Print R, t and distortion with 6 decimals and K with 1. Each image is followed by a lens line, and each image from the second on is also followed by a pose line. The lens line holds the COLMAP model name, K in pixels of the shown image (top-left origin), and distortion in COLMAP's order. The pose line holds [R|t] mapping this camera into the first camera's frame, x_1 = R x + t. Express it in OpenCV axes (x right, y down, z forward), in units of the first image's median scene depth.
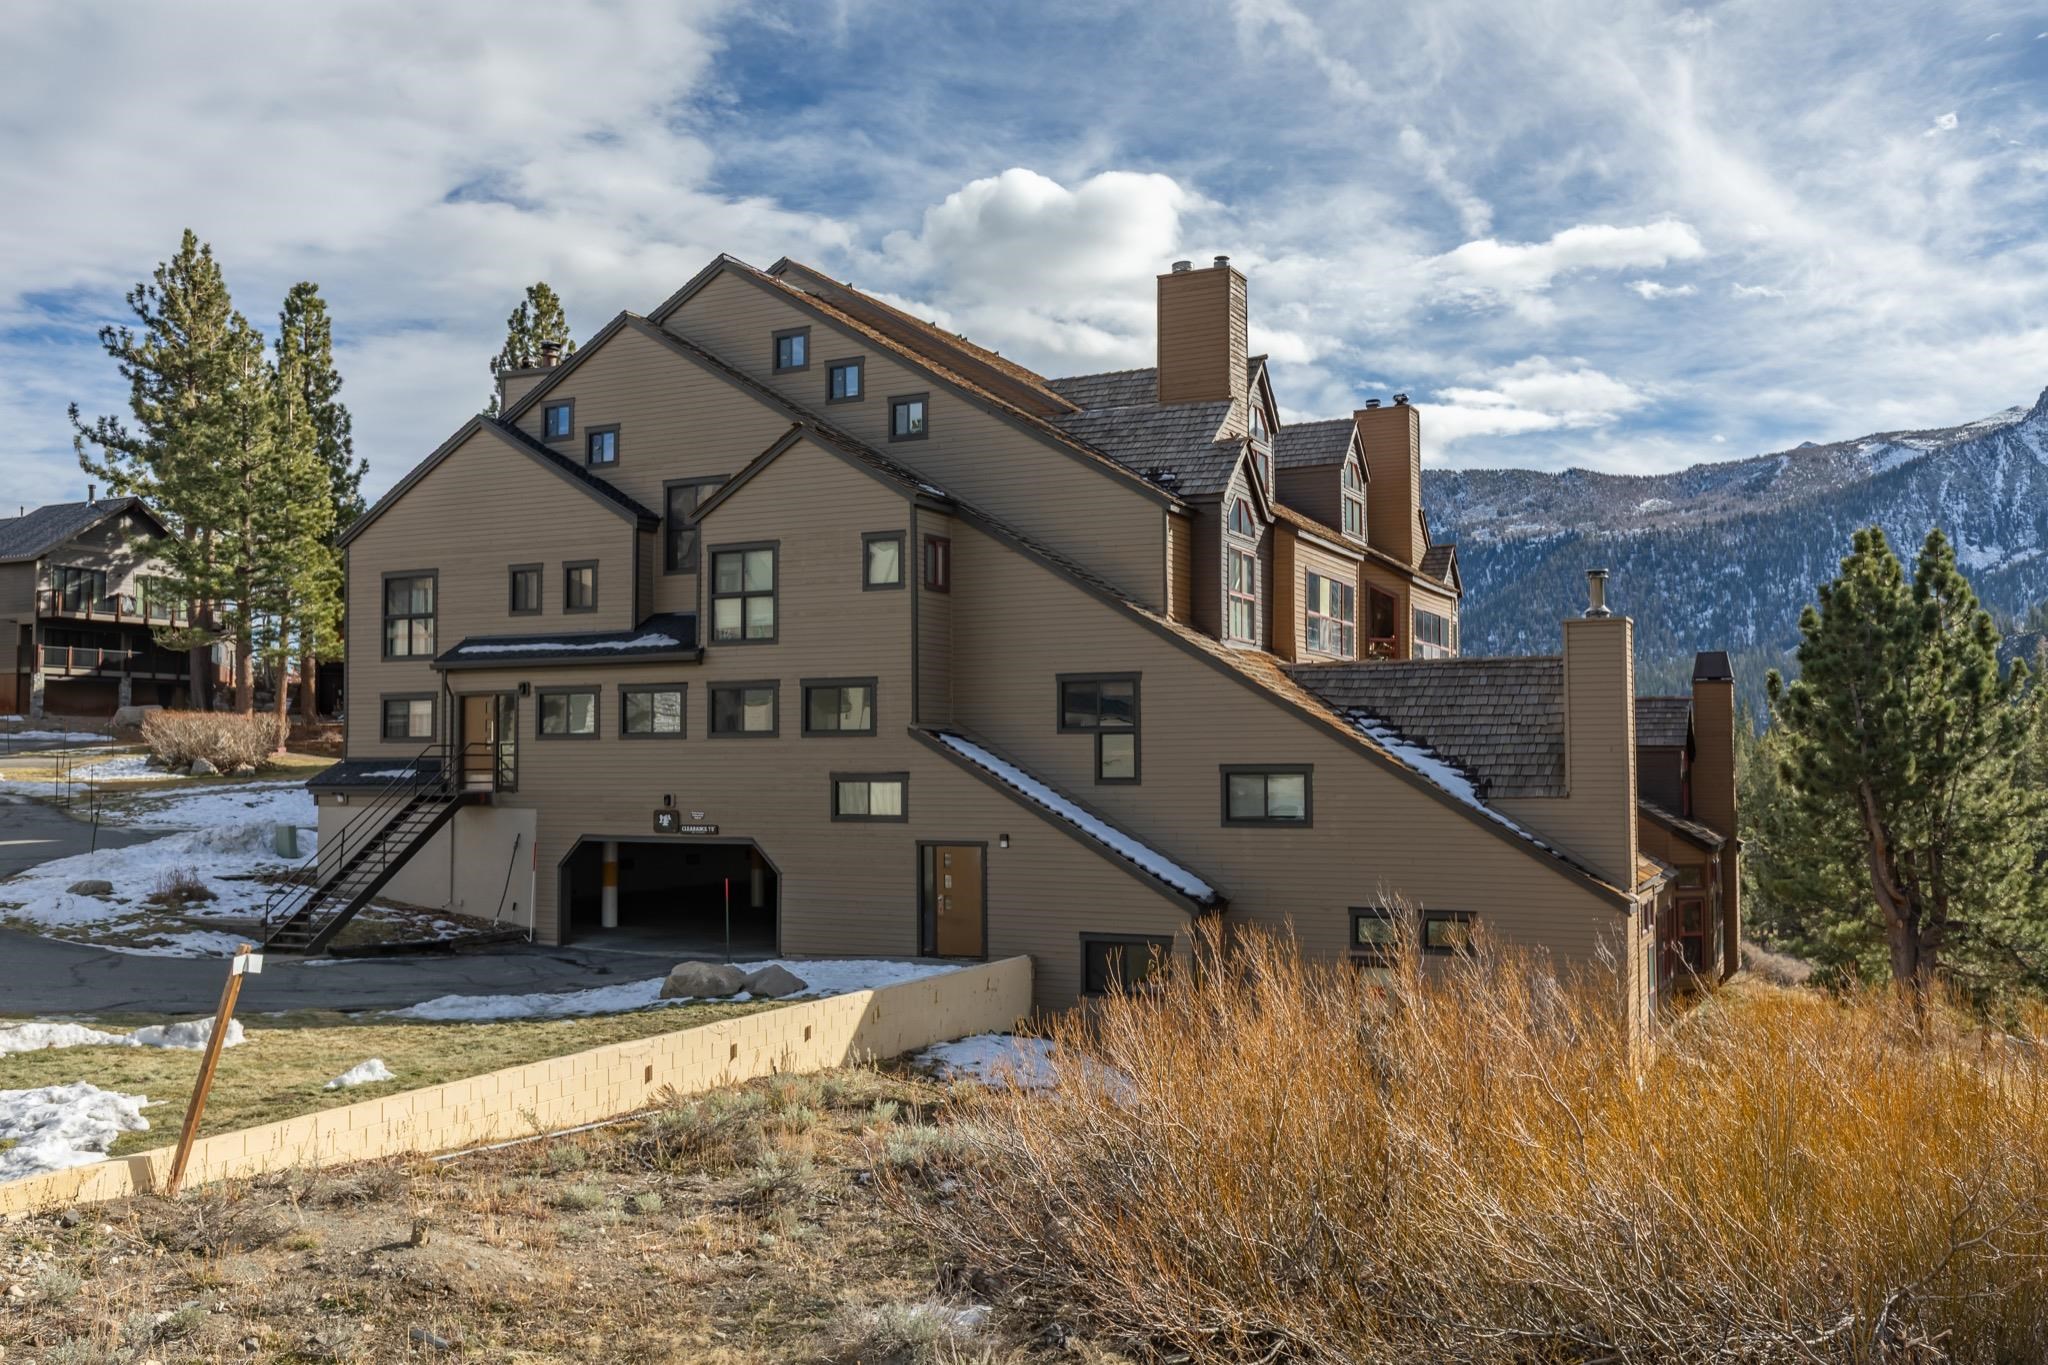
lens RADIAL K [[1793.7, 0, 1029.9], [0, 1793.7, 778.7], [0, 0, 1]] dist [-0.188855, 1.125740]
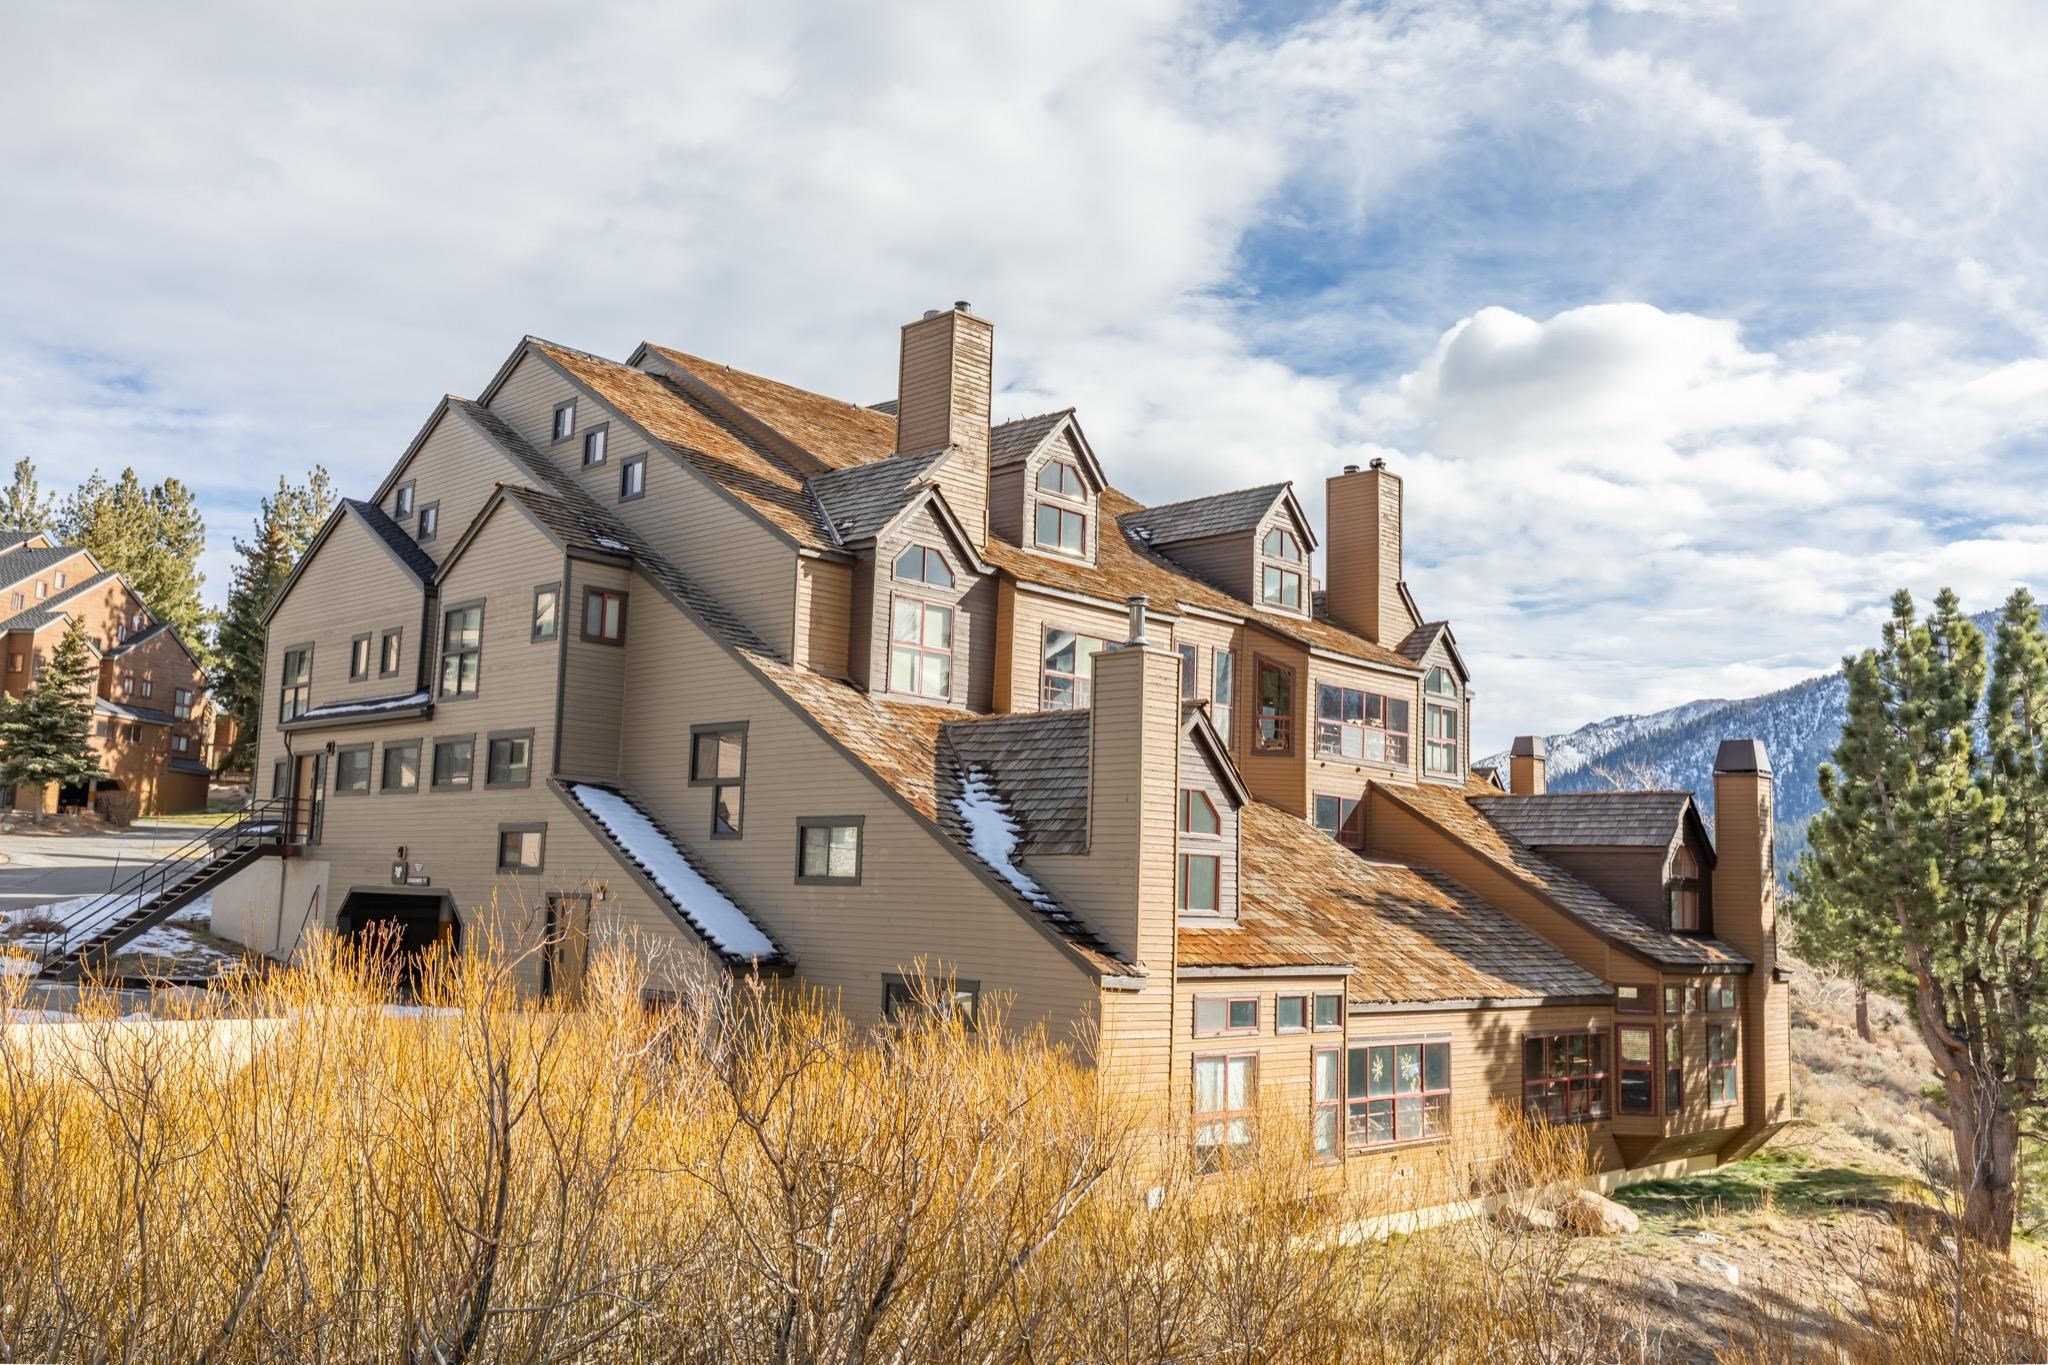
lens RADIAL K [[1708.6, 0, 1022.6], [0, 1708.6, 752.0], [0, 0, 1]] dist [-0.043650, 0.167729]
pose [[0.954192, 0.006619, -0.299122, 0.417152], [-0.035487, 0.995202, -0.091181, 0.030251], [0.297084, 0.097620, 0.949848, 0.161926]]
